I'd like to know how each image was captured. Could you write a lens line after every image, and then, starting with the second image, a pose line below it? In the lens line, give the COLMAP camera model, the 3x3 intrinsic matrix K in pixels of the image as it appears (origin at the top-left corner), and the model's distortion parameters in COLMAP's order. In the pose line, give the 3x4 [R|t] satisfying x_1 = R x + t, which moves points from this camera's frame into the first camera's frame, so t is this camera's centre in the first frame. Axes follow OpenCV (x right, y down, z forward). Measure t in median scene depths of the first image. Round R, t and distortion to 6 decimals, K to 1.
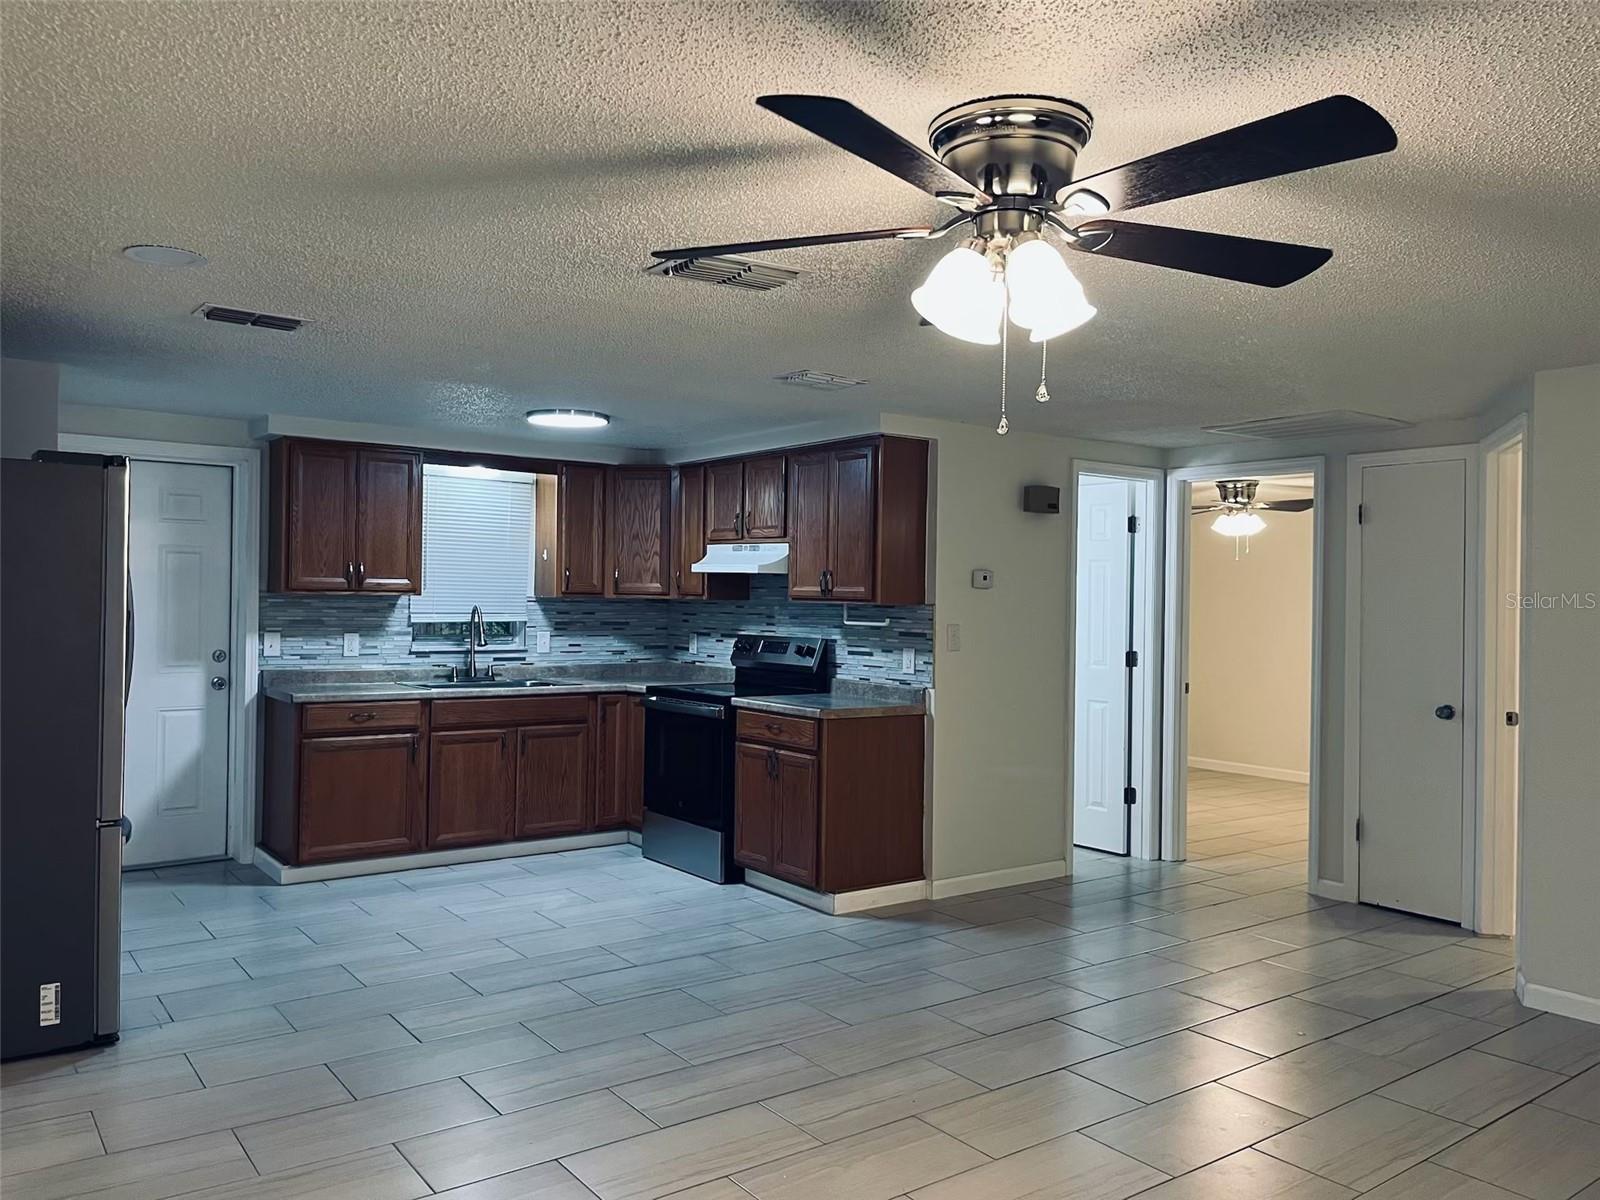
lens RADIAL K [[1207.1, 0, 794.2], [0, 1207.1, 592.6], [0, 0, 1]] dist [0.076951, -0.100986]
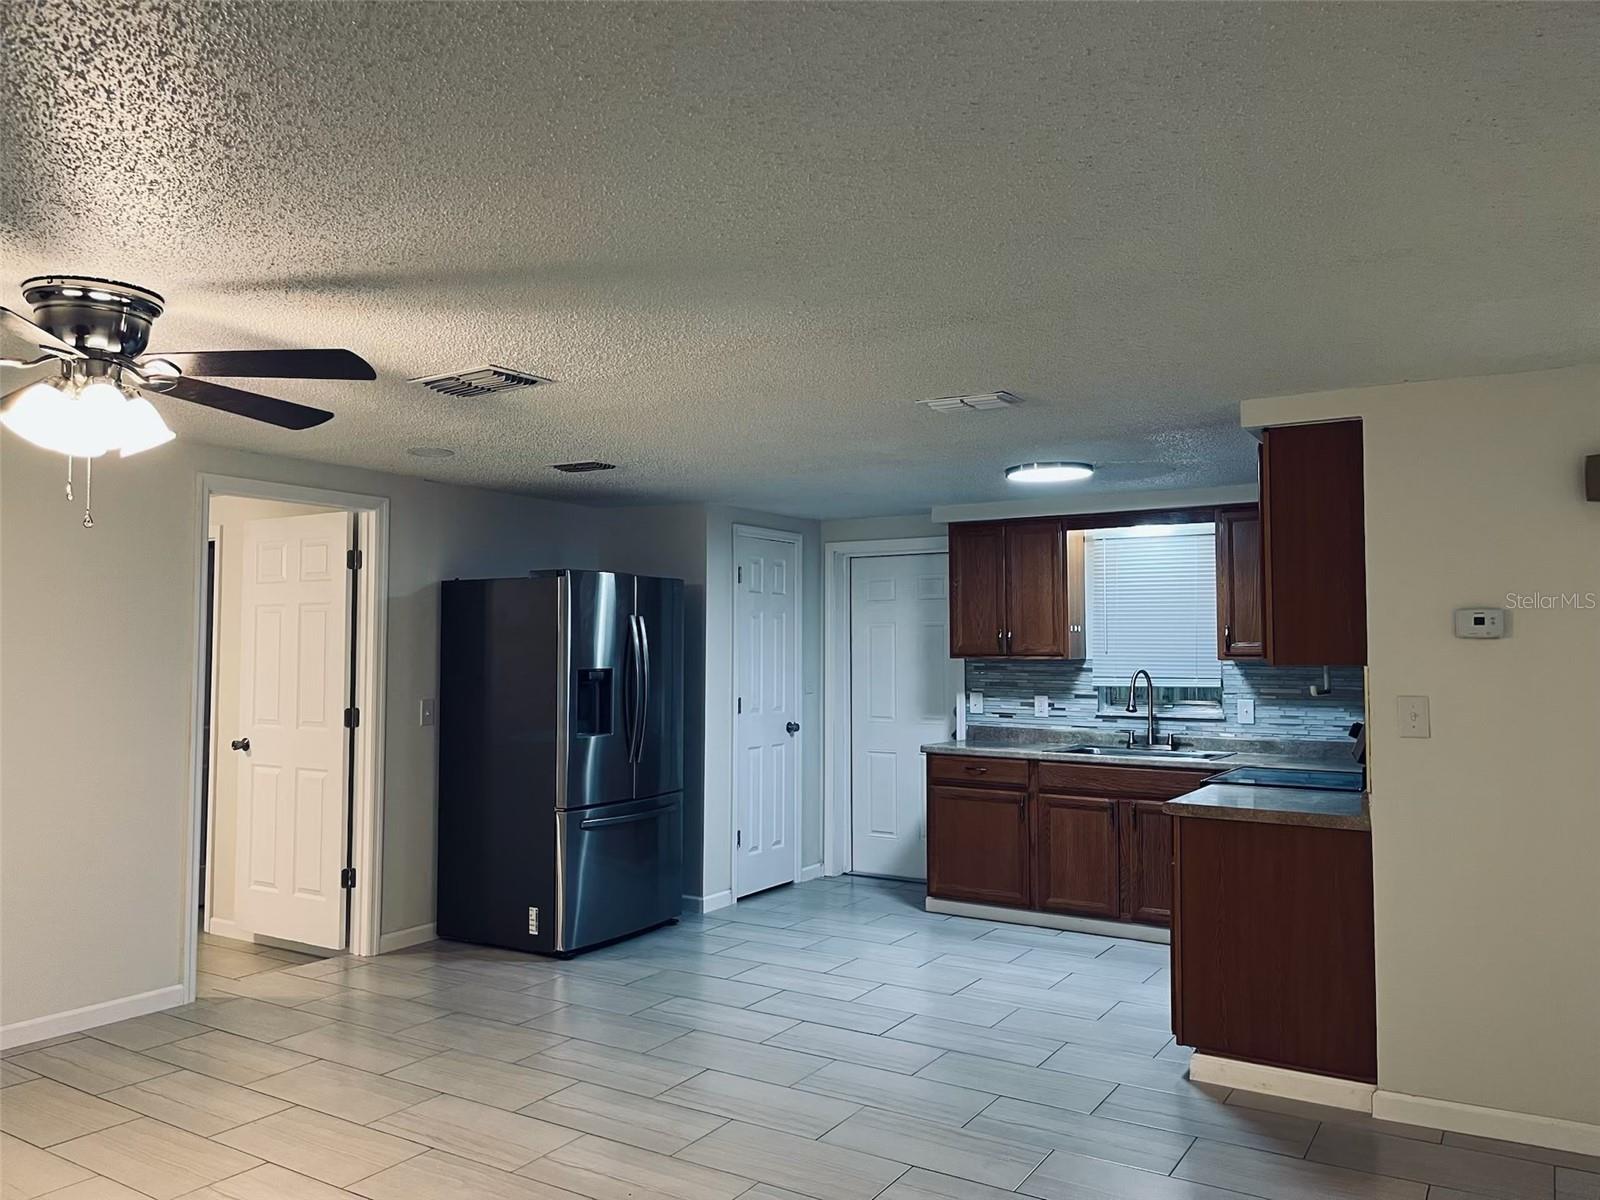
lens RADIAL K [[1207.1, 0, 786.8], [0, 1207.1, 596.0], [0, 0, 1]] dist [0.076951, -0.100986]
pose [[0.363186, -0.059602, -0.929808, 0.570304], [0.007319, 0.998104, -0.061121, 0.010059], [0.931688, 0.015393, 0.362933, 0.420141]]
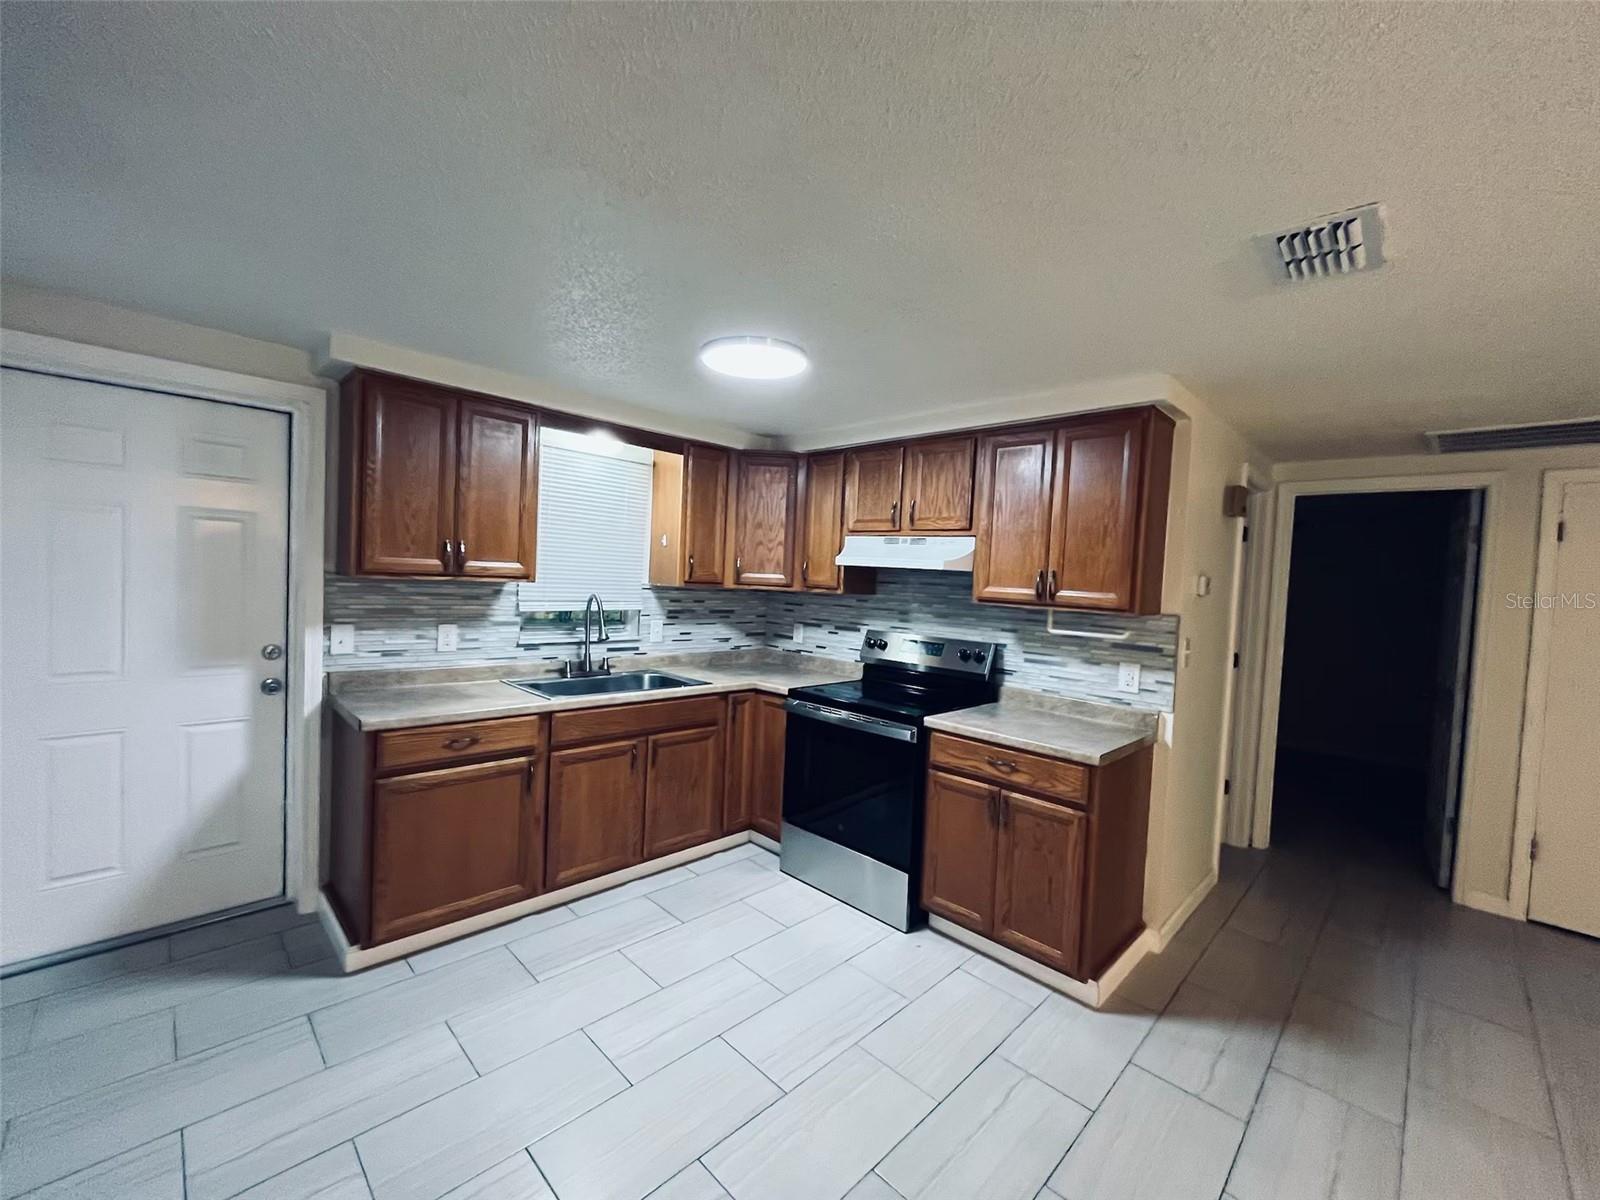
lens RADIAL K [[651.6, 0, 801.1], [0, 651.6, 601.6], [0, 0, 1]] dist [-0.002610, 0.000174]
pose [[0.988188, 0.024958, 0.151200, -0.196986], [-0.031958, 0.998518, 0.044041, -0.010585], [-0.149877, -0.048353, 0.987522, 0.536556]]
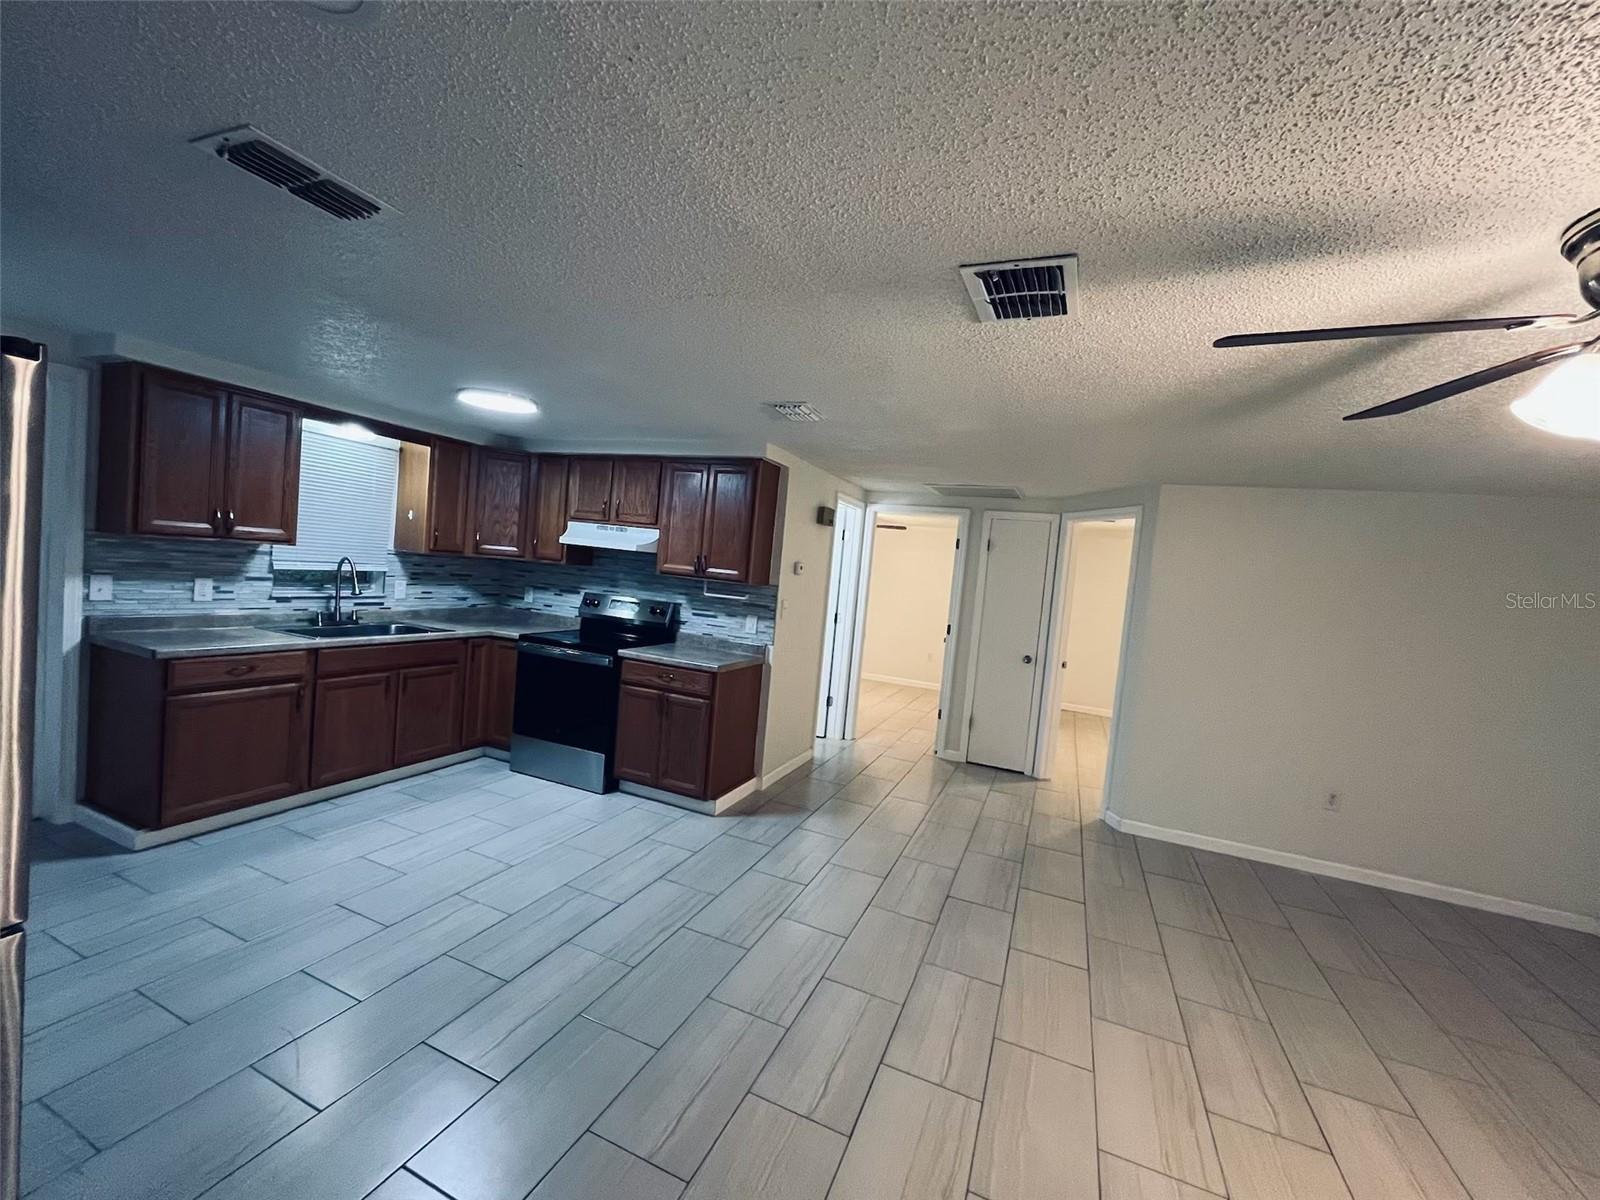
lens RADIAL K [[651.6, 0, 801.7], [0, 651.6, 601.3], [0, 0, 1]] dist [-0.002610, 0.000174]
pose [[0.856036, 0.035206, 0.515716, -0.227691], [-0.079044, 0.994860, 0.063288, -0.020316], [-0.510837, -0.094941, 0.854419, 0.309098]]
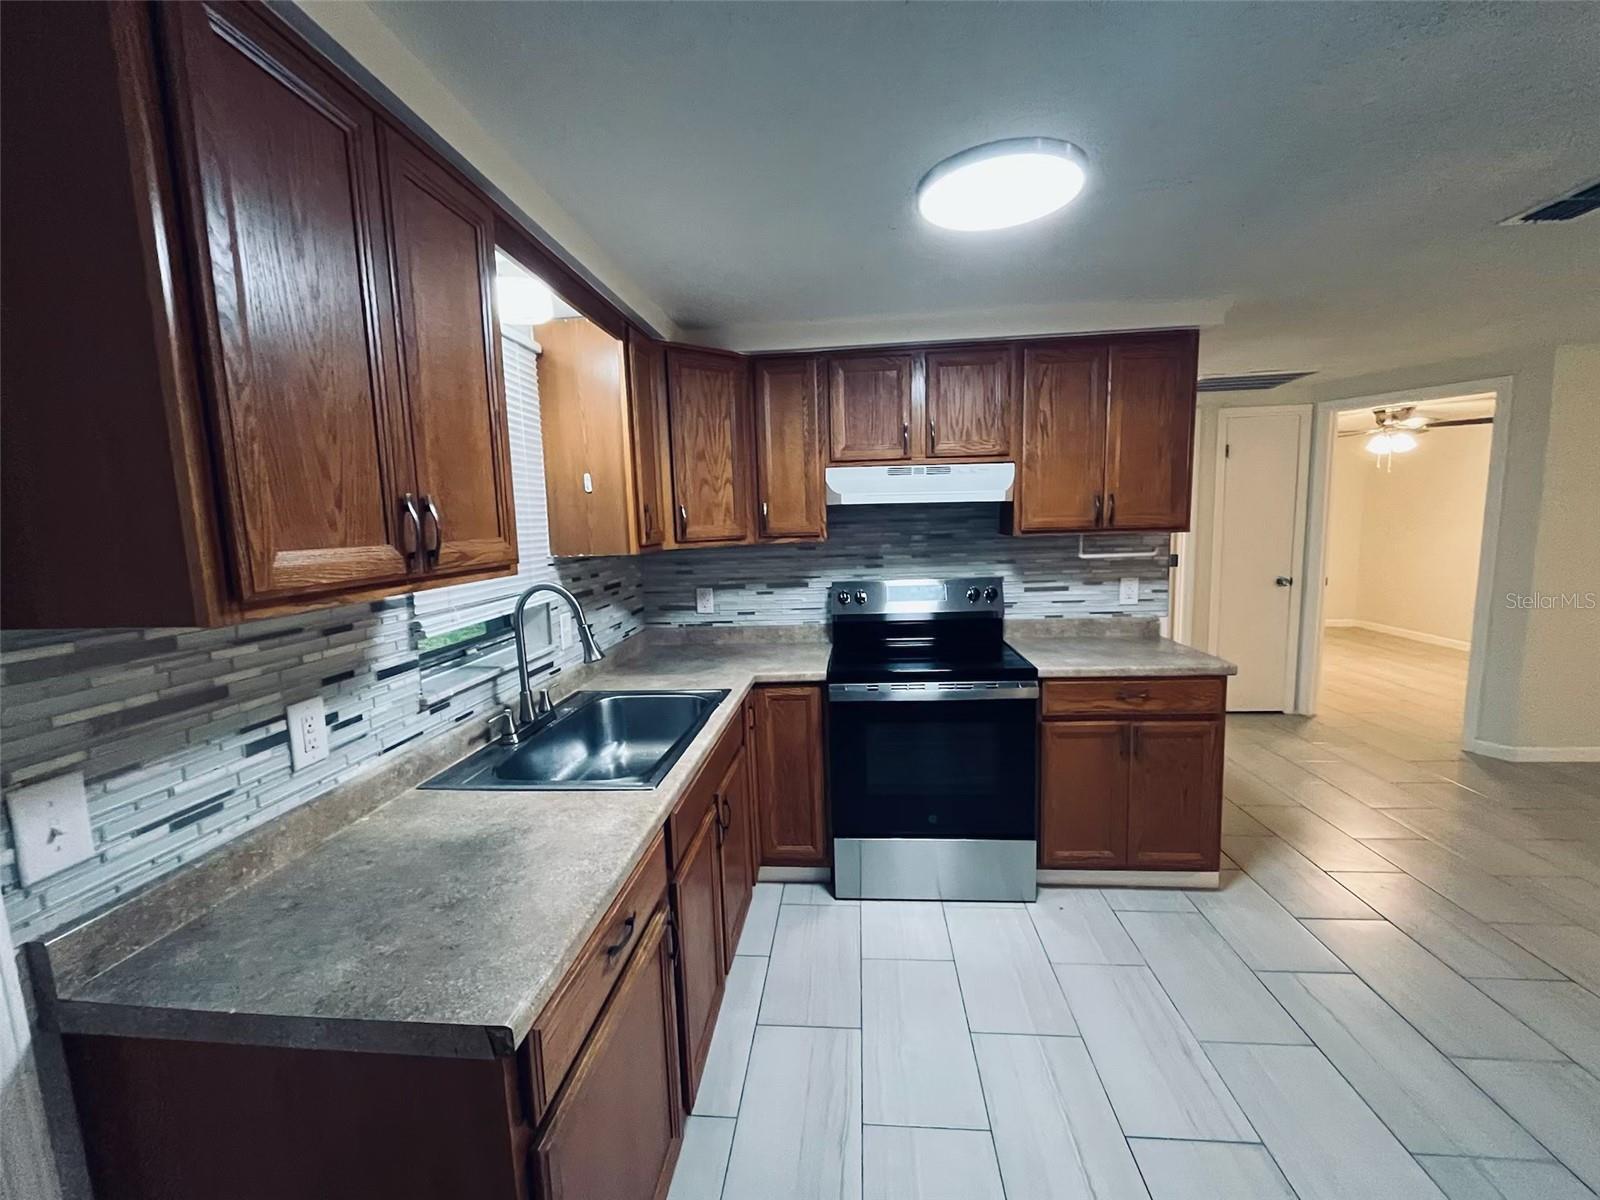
lens RADIAL K [[651.6, 0, 806.9], [0, 651.6, 599.8], [0, 0, 1]] dist [-0.002610, 0.000174]
pose [[0.660643, -0.131318, 0.739126, -0.418547], [0.041376, 0.989454, 0.138810, -0.016572], [-0.749559, -0.061122, 0.659109, 0.796682]]
